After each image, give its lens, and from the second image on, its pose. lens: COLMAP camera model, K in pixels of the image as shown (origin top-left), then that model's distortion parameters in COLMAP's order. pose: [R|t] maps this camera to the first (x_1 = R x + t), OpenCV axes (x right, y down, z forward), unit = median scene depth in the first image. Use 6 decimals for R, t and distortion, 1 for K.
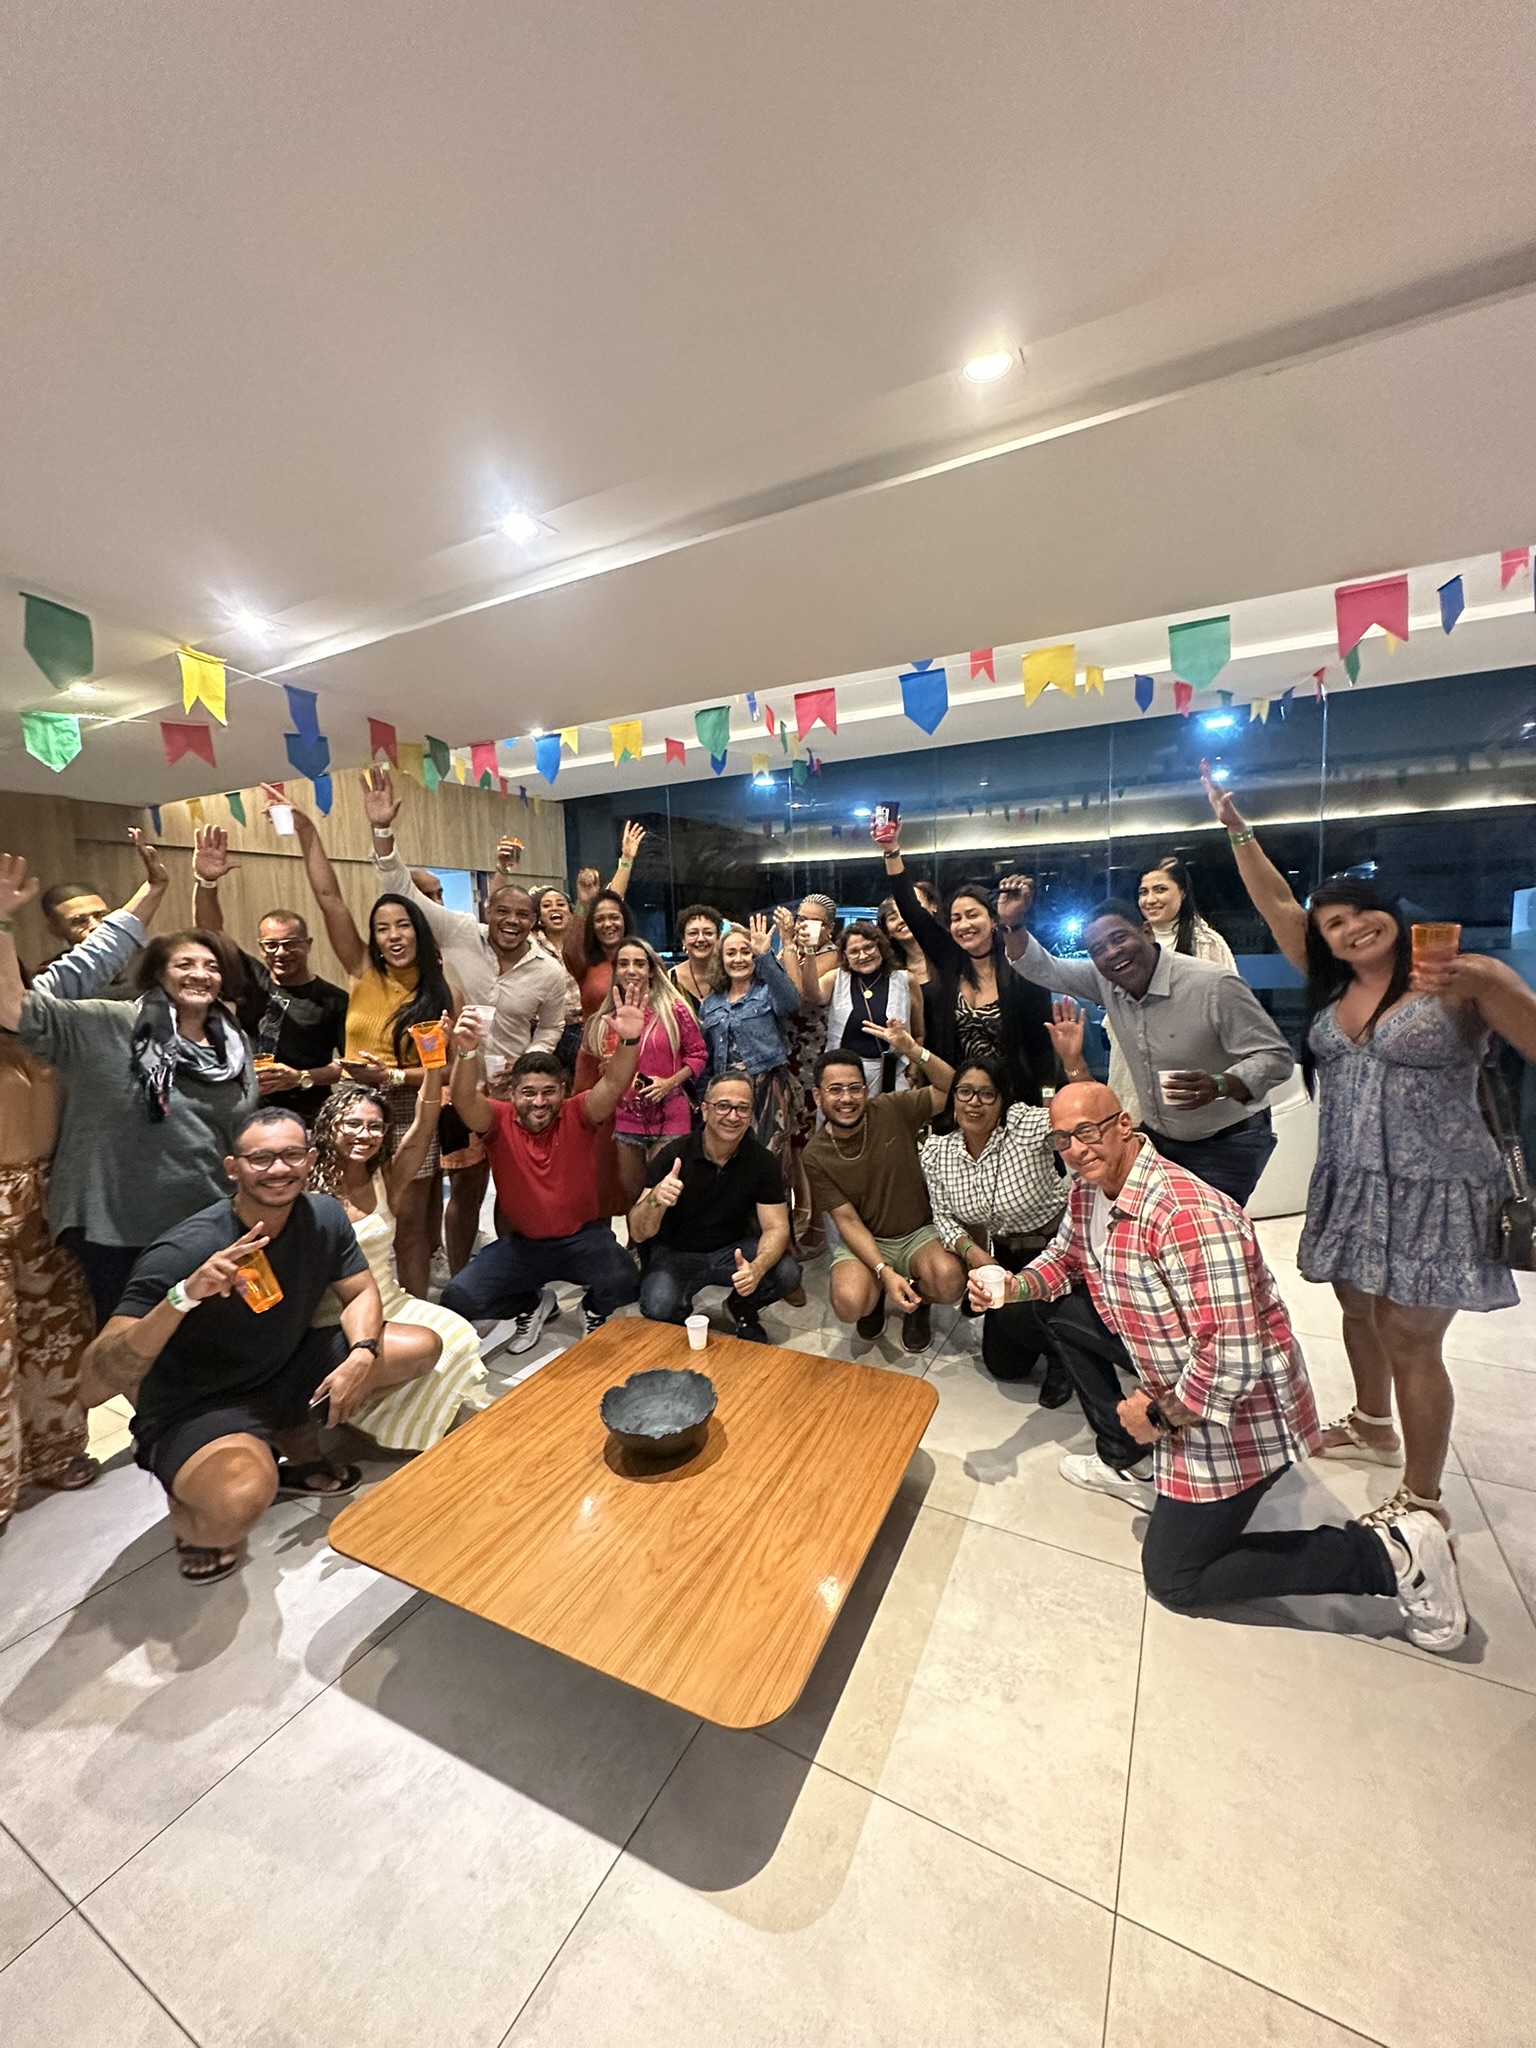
lens RADIAL K [[803.7, 0, 772.0], [0, 803.7, 1020.3], [0, 0, 1]] dist [-0.006104, 0.001649]
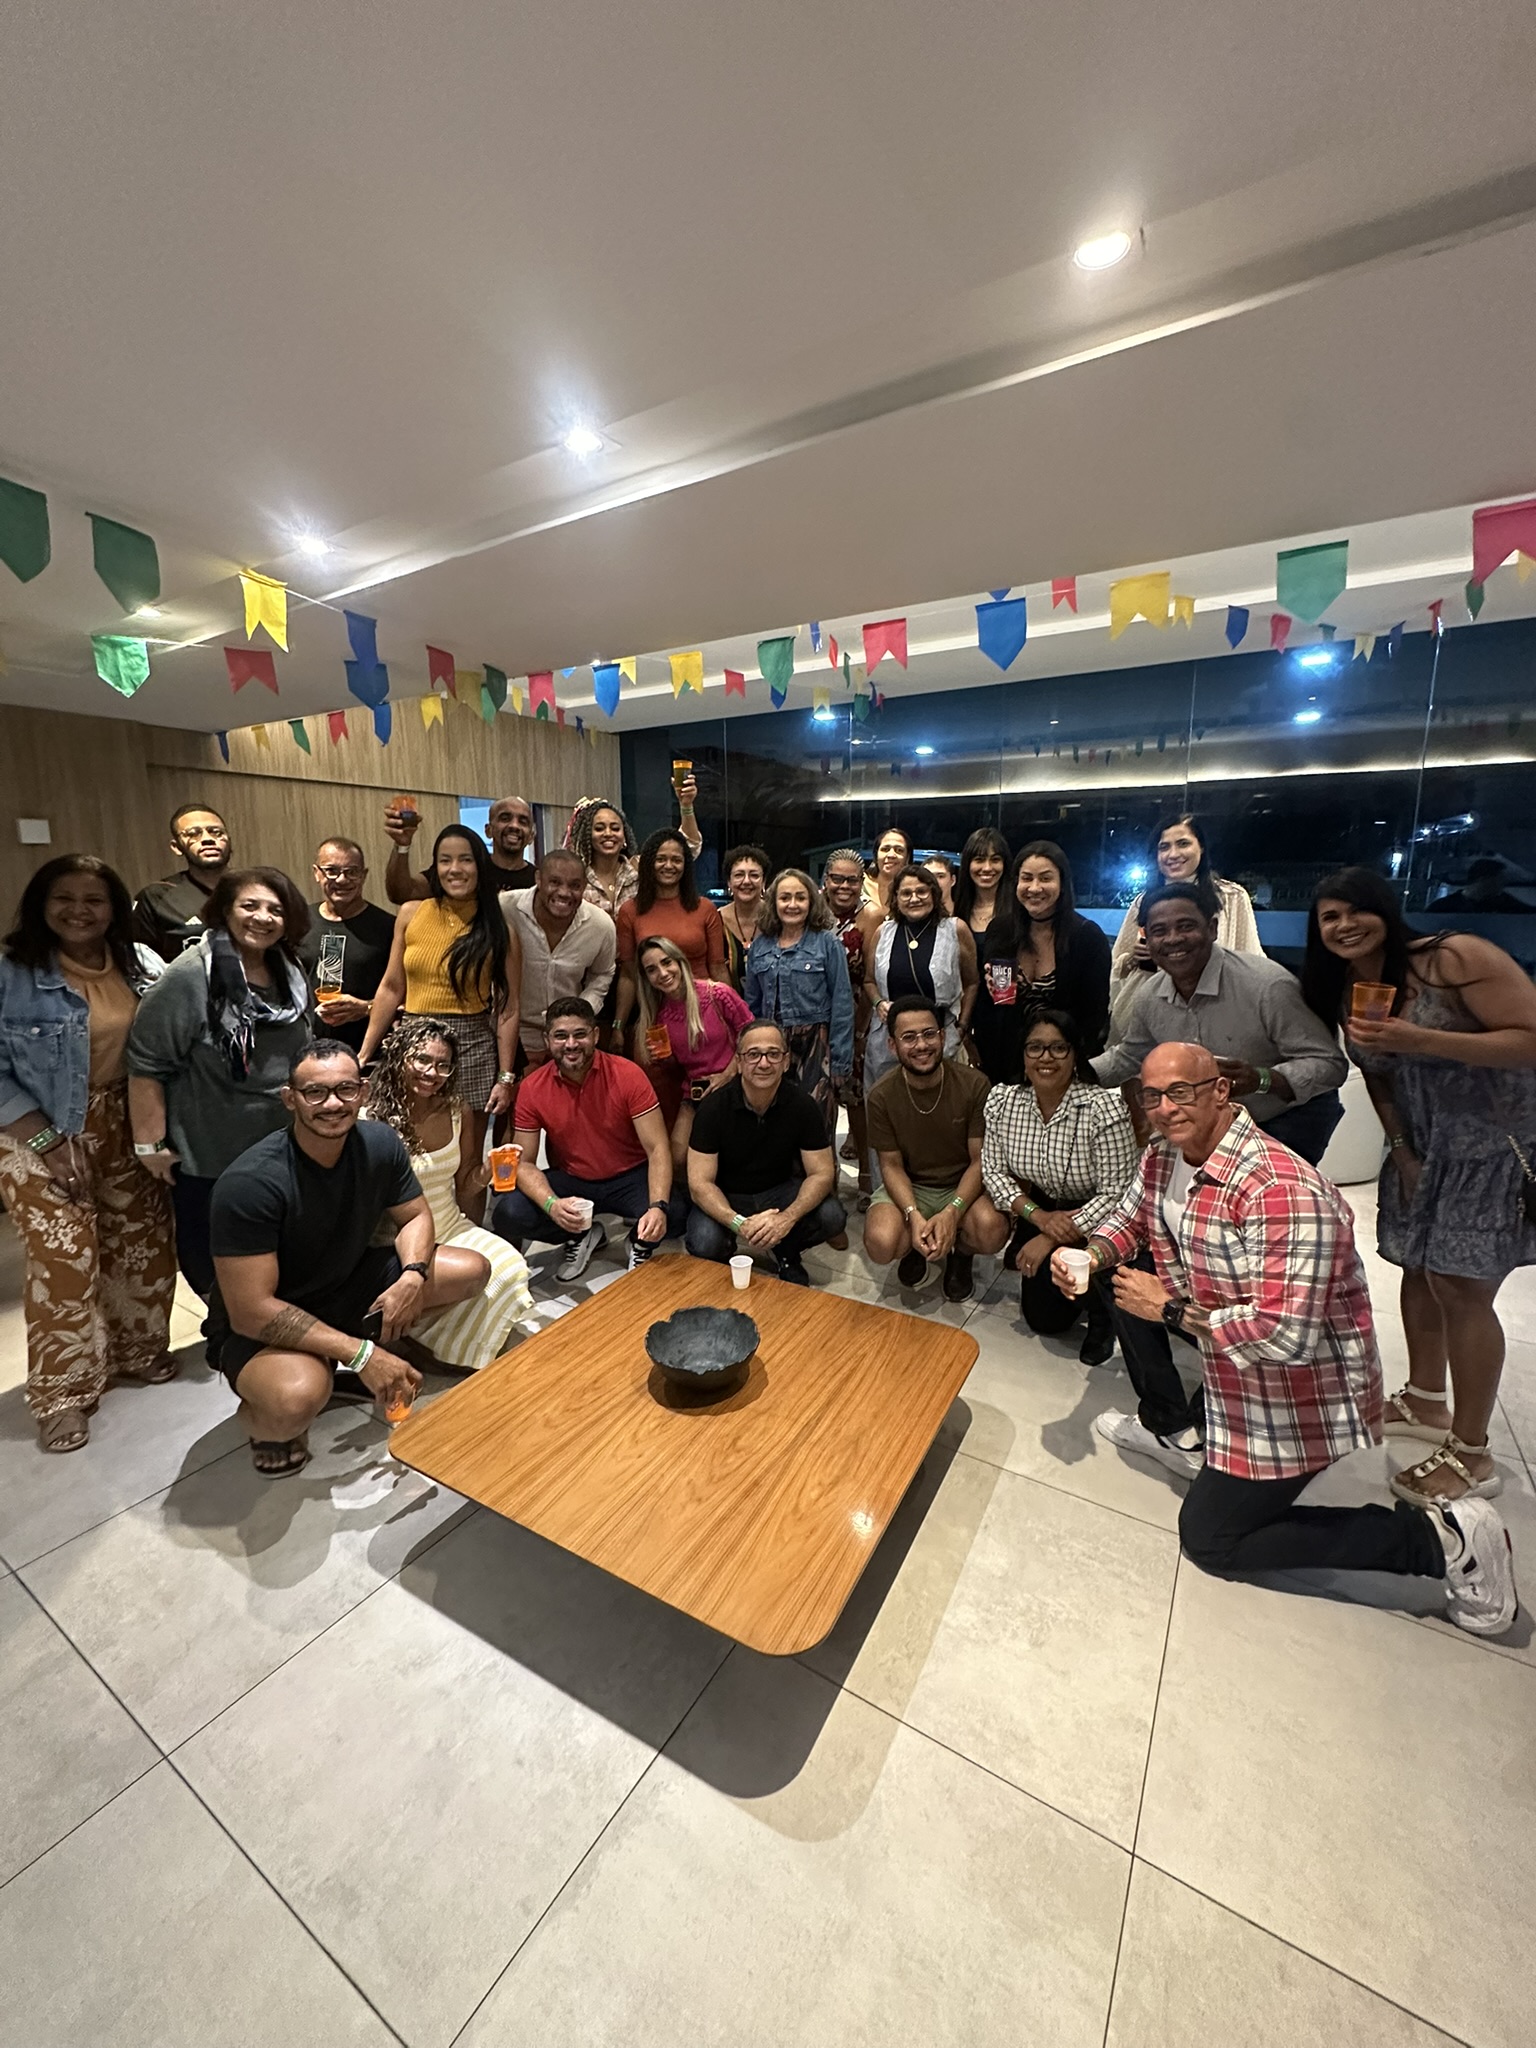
lens RADIAL K [[803.7, 0, 772.9], [0, 803.7, 1017.5], [0, 0, 1]] dist [-0.006104, 0.001649]
pose [[0.997671, 0.037157, -0.057199, -0.008176], [-0.032980, 0.996836, 0.072319, -0.008257], [0.059705, -0.070264, 0.995740, 0.016217]]
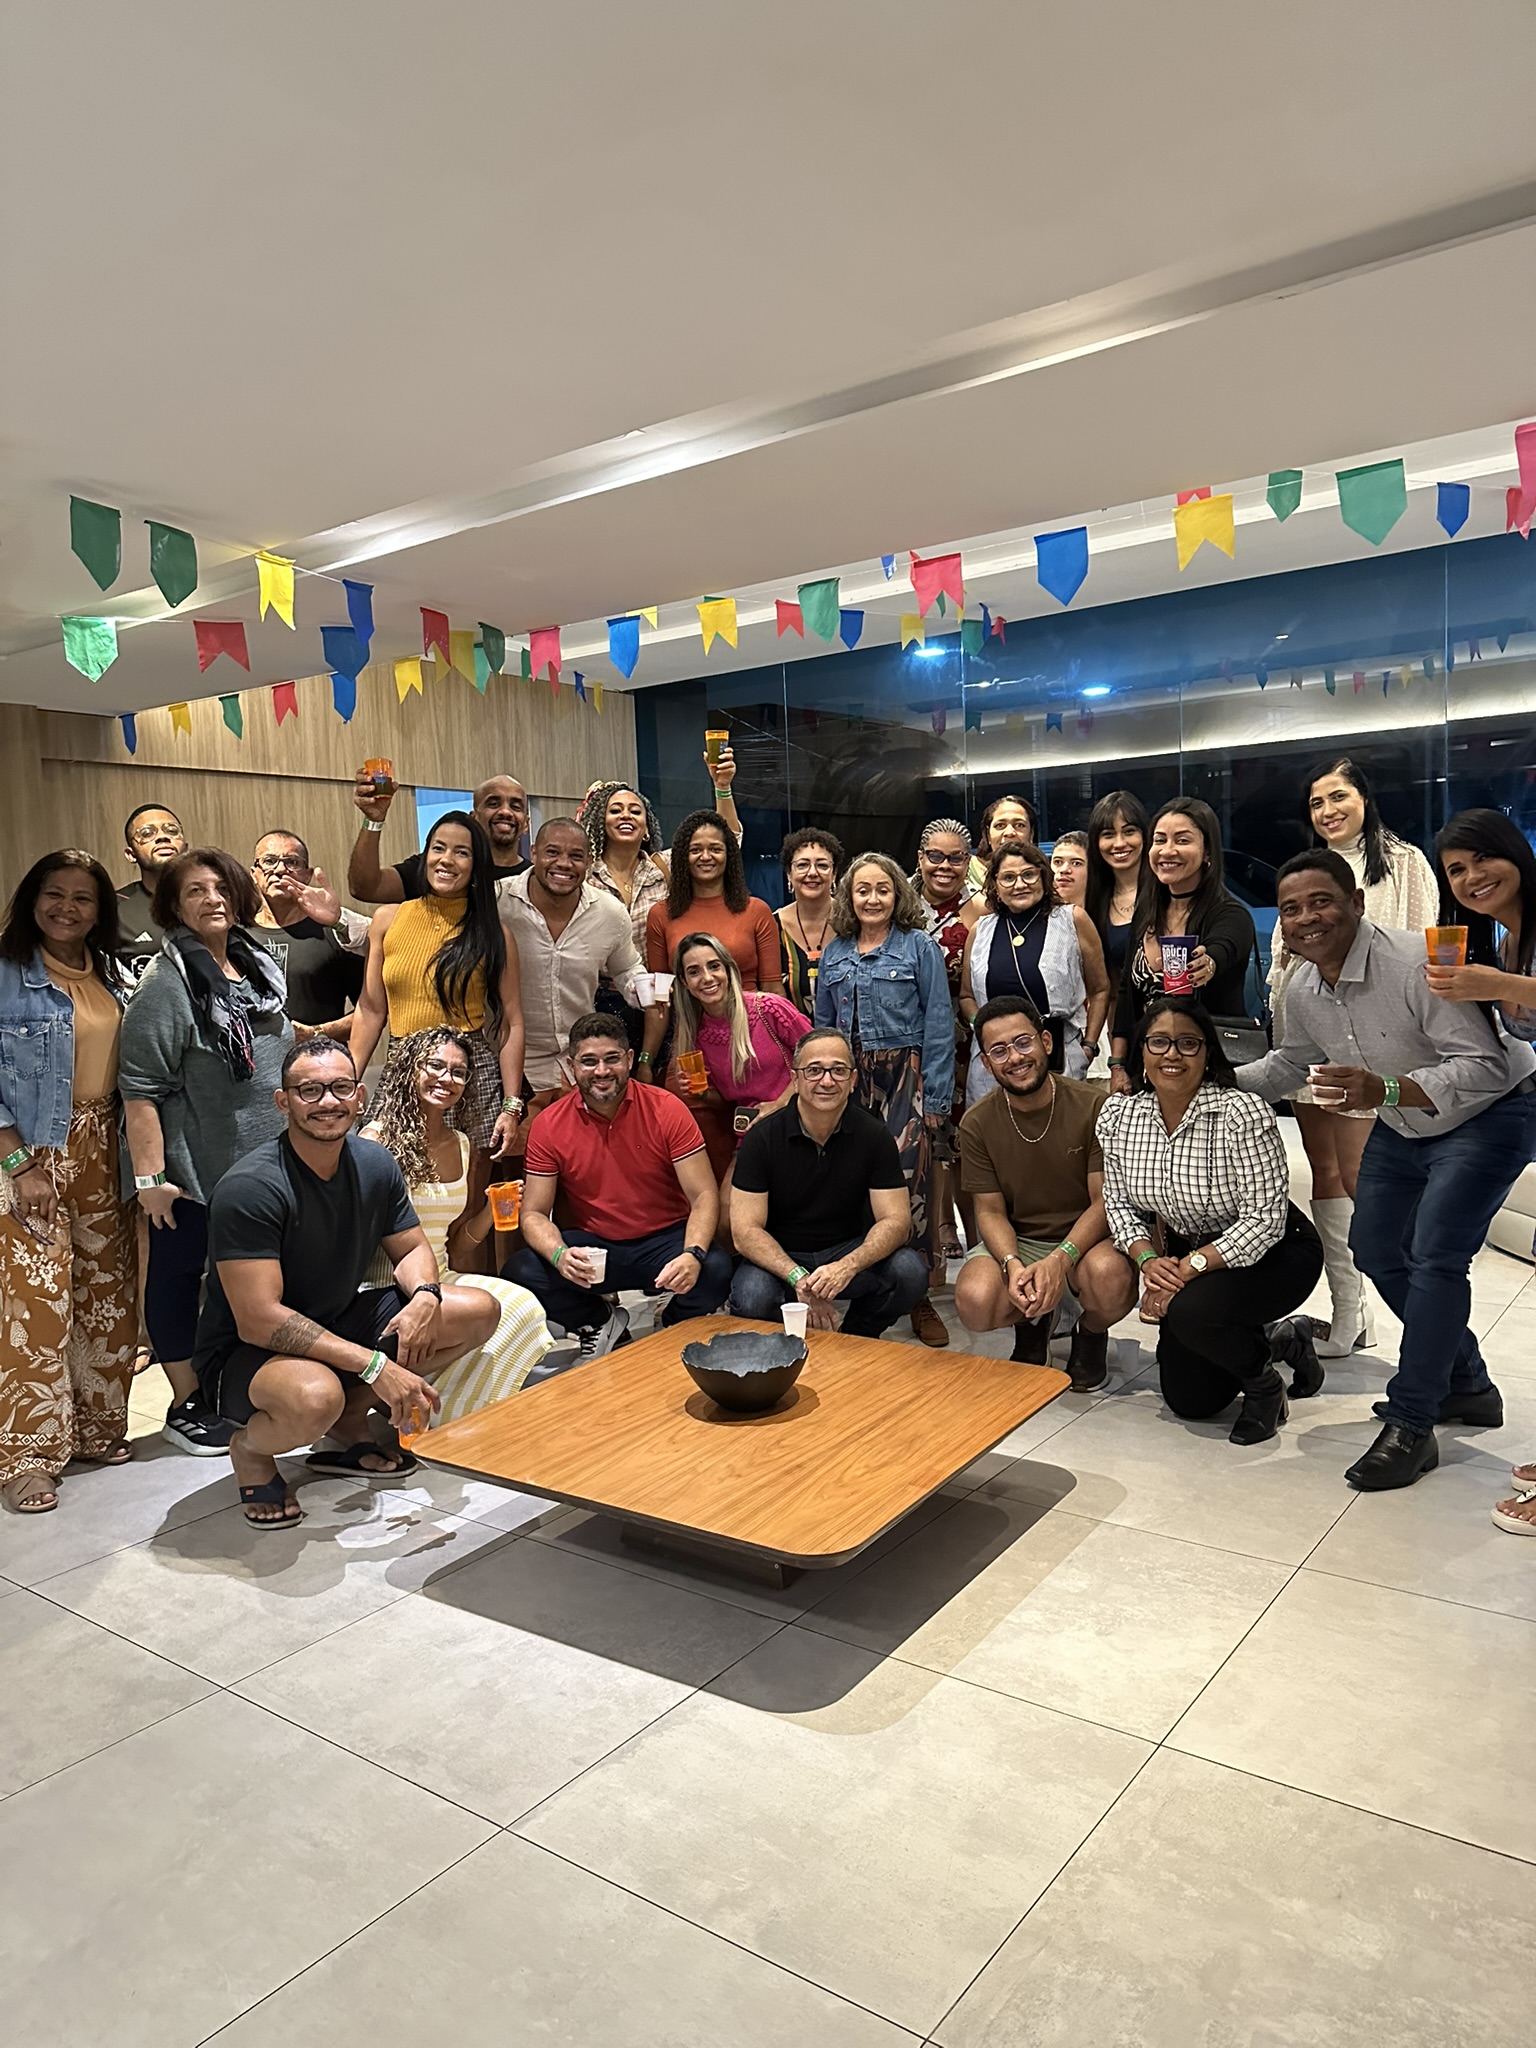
lens RADIAL K [[1442.3, 0, 777.3], [0, 1442.3, 1034.9], [0, 0, 1]] dist [0.047809, -0.052606]
pose [[0.989165, 0.001379, -0.146803, 0.133651], [-0.004413, 0.999783, -0.020347, 0.143666], [0.146744, 0.020774, 0.988956, -0.613810]]
